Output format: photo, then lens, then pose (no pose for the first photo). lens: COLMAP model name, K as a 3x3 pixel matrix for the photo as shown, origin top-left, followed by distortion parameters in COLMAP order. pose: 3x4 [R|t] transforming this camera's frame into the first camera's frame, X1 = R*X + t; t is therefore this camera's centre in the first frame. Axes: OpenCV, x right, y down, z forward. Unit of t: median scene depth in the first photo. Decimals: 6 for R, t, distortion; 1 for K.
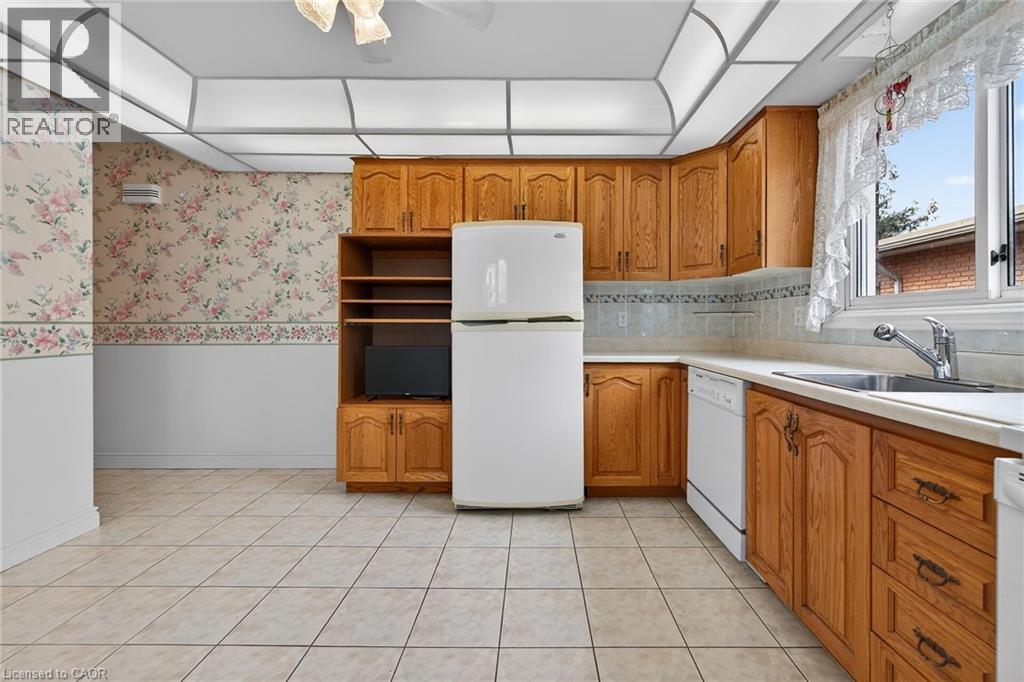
lens RADIAL K [[411.0, 0, 534.6], [0, 411.0, 326.3], [0, 0, 1]] dist [-0.000825, -0.000353]
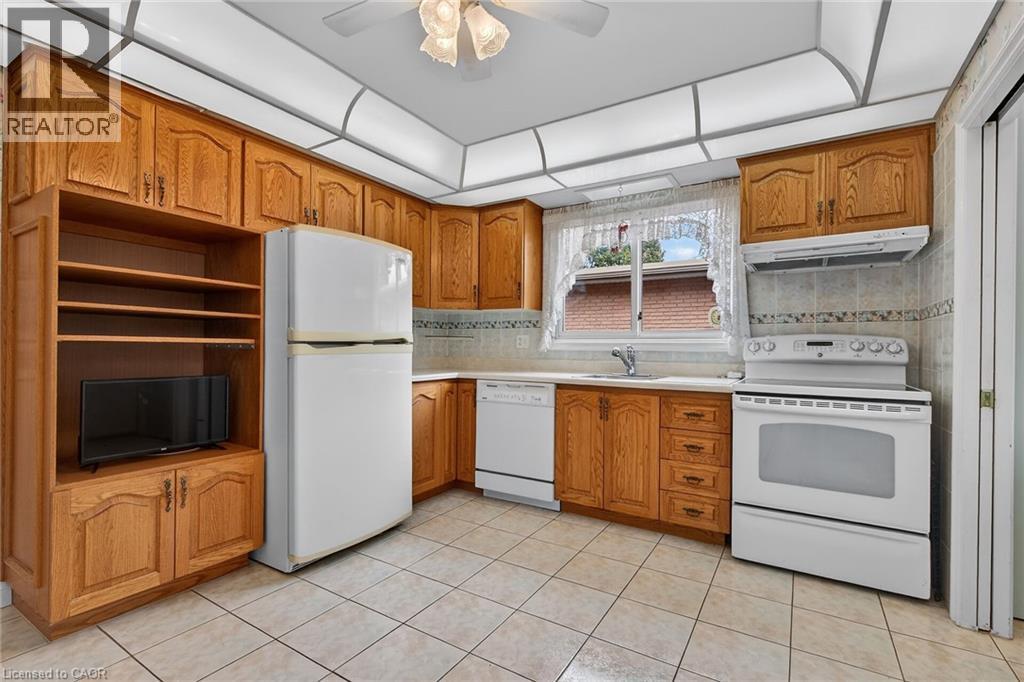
lens RADIAL K [[470.9, 0, 469.9], [0, 470.9, 345.4], [0, 0, 1]] dist [0.002571, -0.000219]
pose [[0.559088, 0.004979, 0.829094, -0.774263], [-0.005071, 0.999984, -0.002585, -0.005329], [-0.829093, -0.002759, 0.559104, 0.184663]]
